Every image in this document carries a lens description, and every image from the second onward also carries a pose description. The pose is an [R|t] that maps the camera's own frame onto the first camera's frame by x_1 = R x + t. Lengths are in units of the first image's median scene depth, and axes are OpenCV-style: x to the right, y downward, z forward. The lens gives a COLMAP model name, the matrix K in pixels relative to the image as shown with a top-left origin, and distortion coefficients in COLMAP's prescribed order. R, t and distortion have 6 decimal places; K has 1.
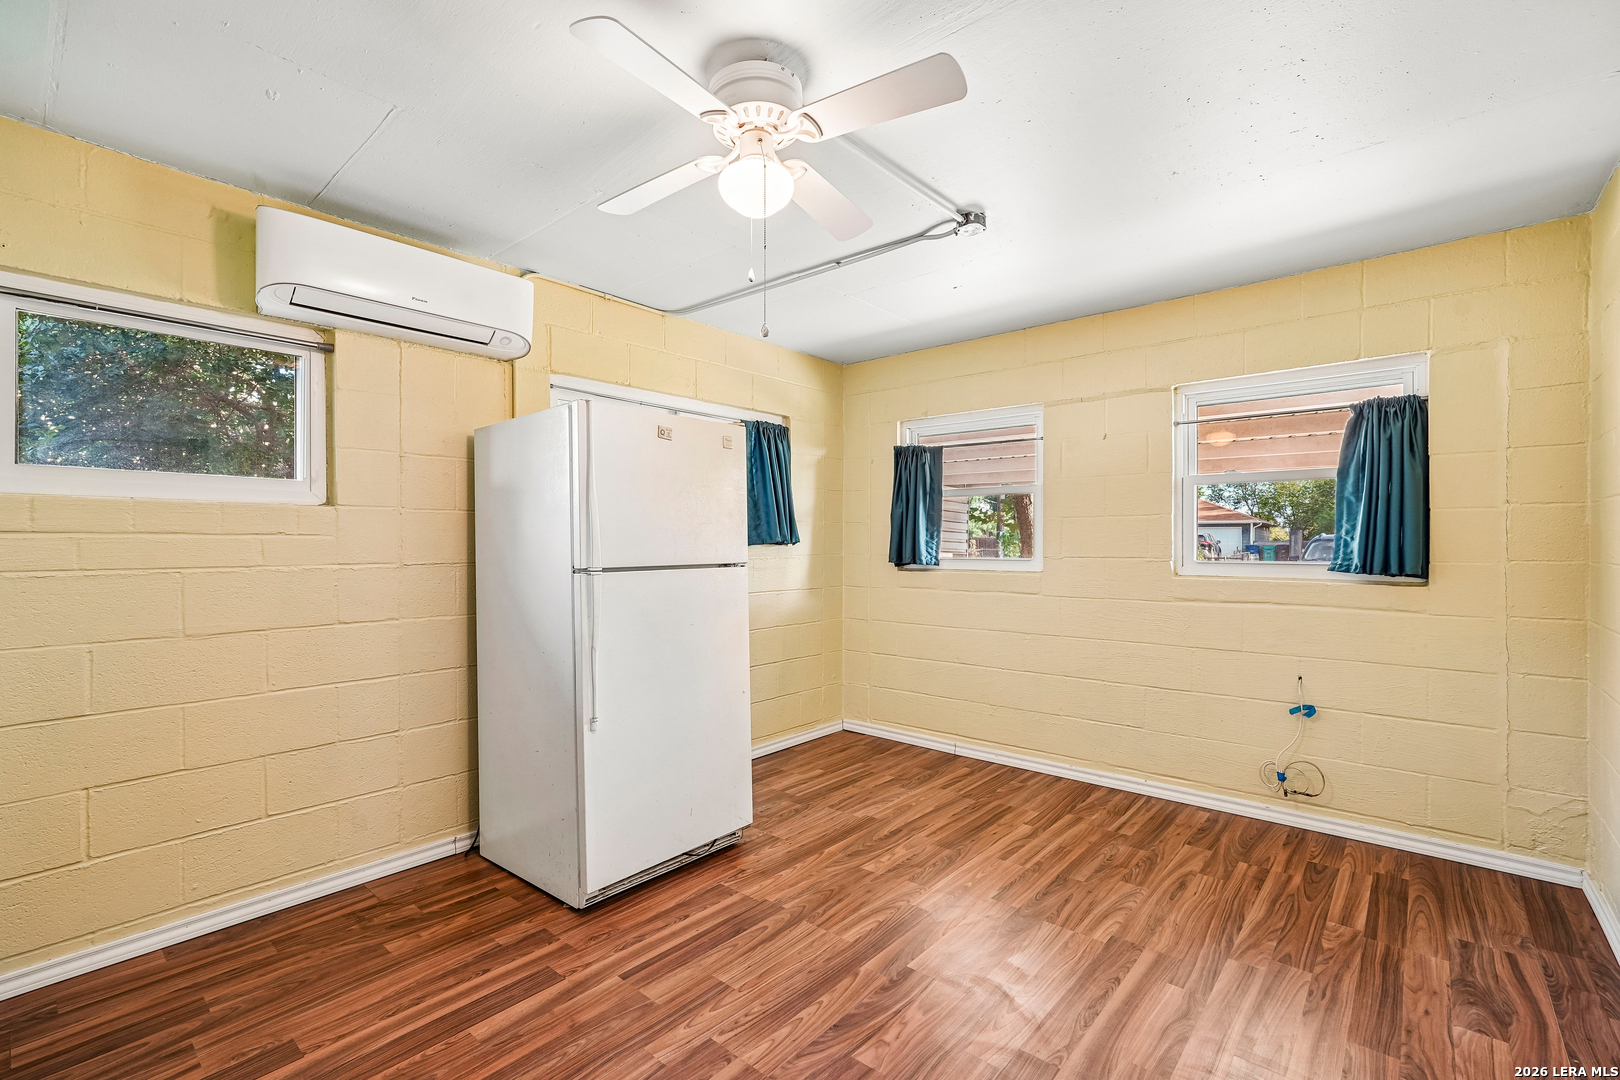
lens RADIAL K [[718.3, 0, 802.4], [0, 718.3, 555.0], [0, 0, 1]] dist [-0.010614, 0.006571]
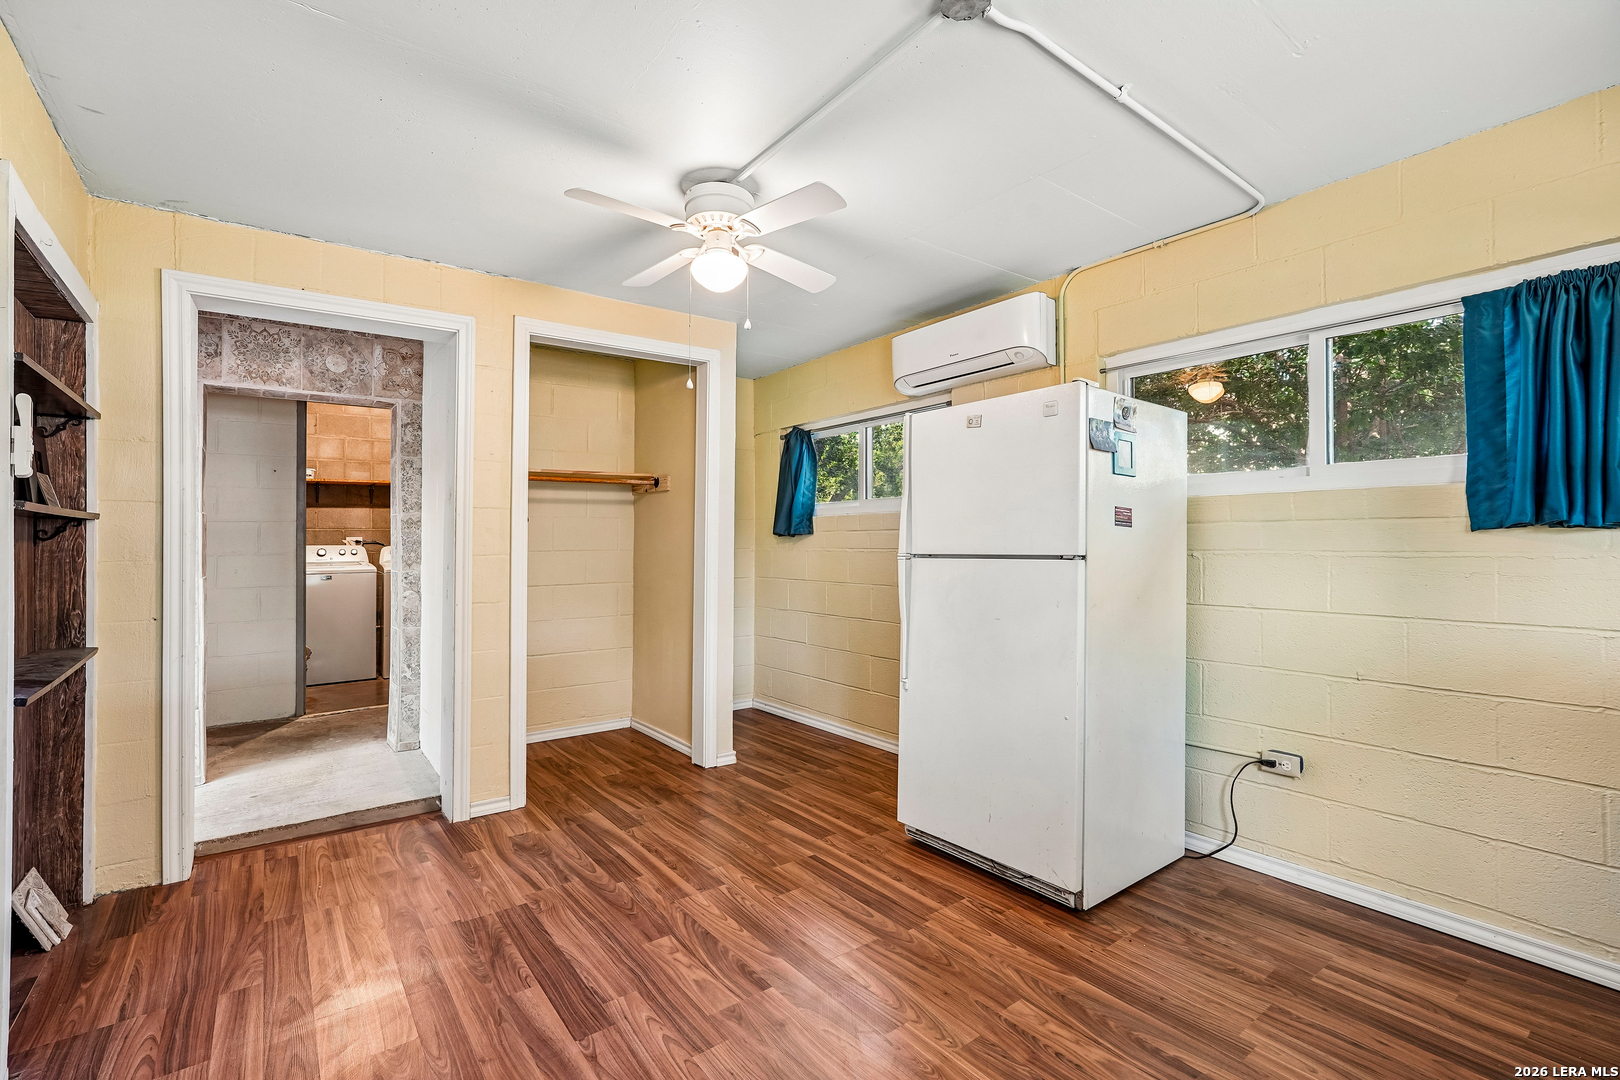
lens RADIAL K [[718.3, 0, 804.9], [0, 718.3, 533.8], [0, 0, 1]] dist [-0.010614, 0.006571]
pose [[-0.201060, -0.004572, -0.979568, 0.939586], [-0.005434, 0.999979, -0.003551, -0.010847], [0.979564, 0.004609, -0.201081, 1.095642]]
